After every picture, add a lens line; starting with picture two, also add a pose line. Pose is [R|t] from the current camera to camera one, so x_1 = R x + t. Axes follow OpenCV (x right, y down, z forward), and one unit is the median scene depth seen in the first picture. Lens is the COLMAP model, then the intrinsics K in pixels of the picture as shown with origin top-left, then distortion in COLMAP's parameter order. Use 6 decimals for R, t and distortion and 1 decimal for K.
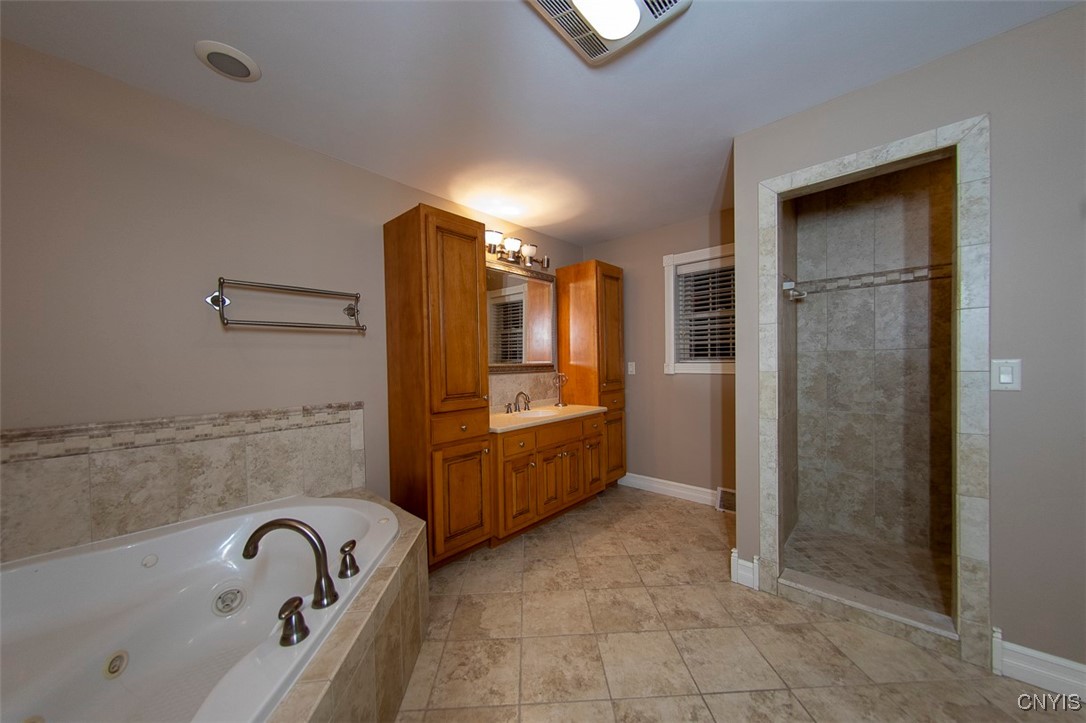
lens RADIAL K [[378.9, 0, 546.4], [0, 378.9, 371.1], [0, 0, 1]] dist [0.000395, 0.000105]
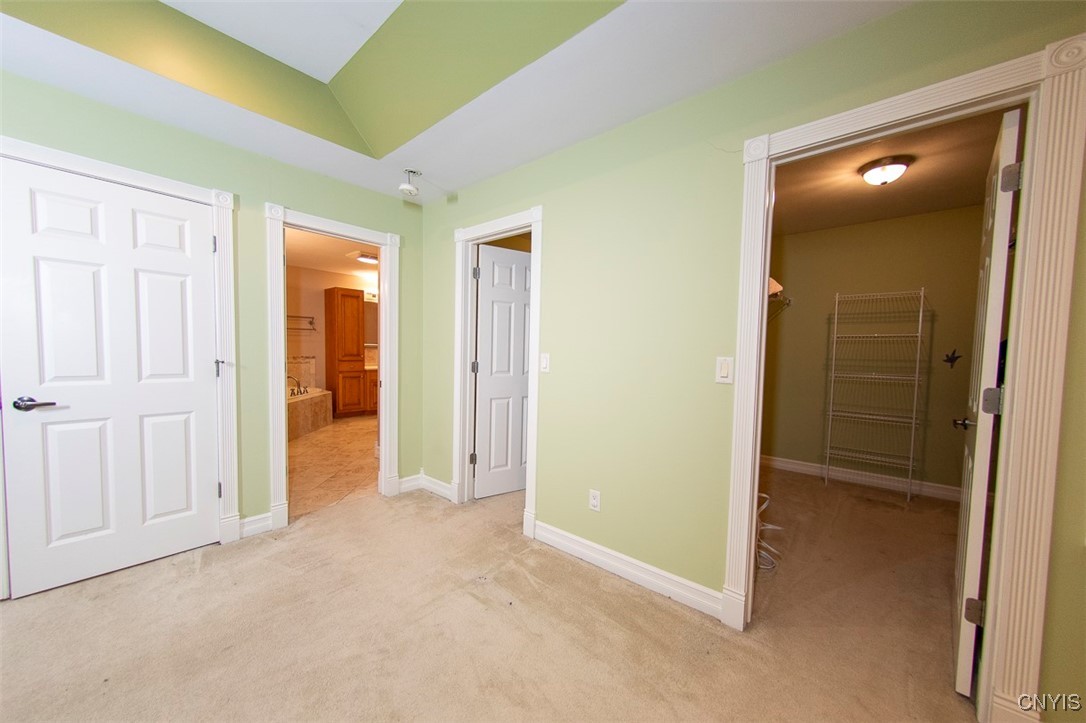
lens RADIAL K [[378.9, 0, 539.3], [0, 378.9, 368.0], [0, 0, 1]] dist [0.000395, 0.000105]
pose [[0.999190, 0.033314, 0.022568, 1.081142], [-0.034093, 0.998803, 0.035062, 0.015398], [-0.021373, -0.035803, 0.999130, -1.781943]]
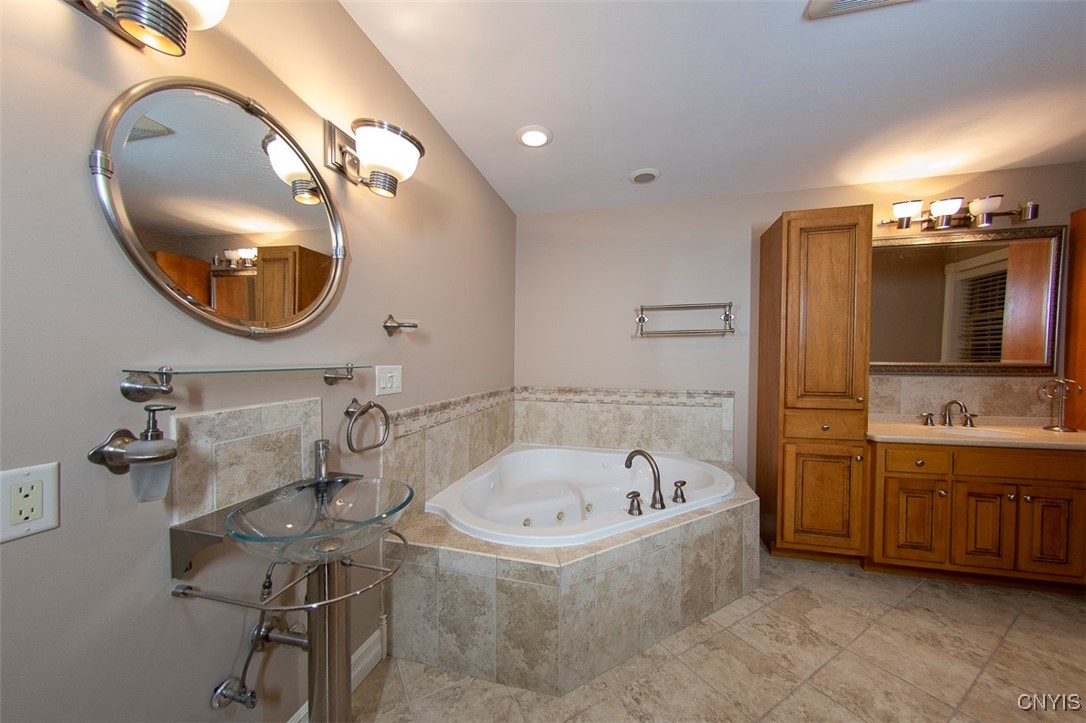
lens RADIAL K [[378.9, 0, 542.3], [0, 378.9, 369.3], [0, 0, 1]] dist [0.000395, 0.000105]
pose [[0.467062, 0.036906, -0.883454, 0.295071], [-0.028904, 0.999232, 0.026462, -0.003980], [0.883752, 0.013176, 0.467770, -0.099679]]
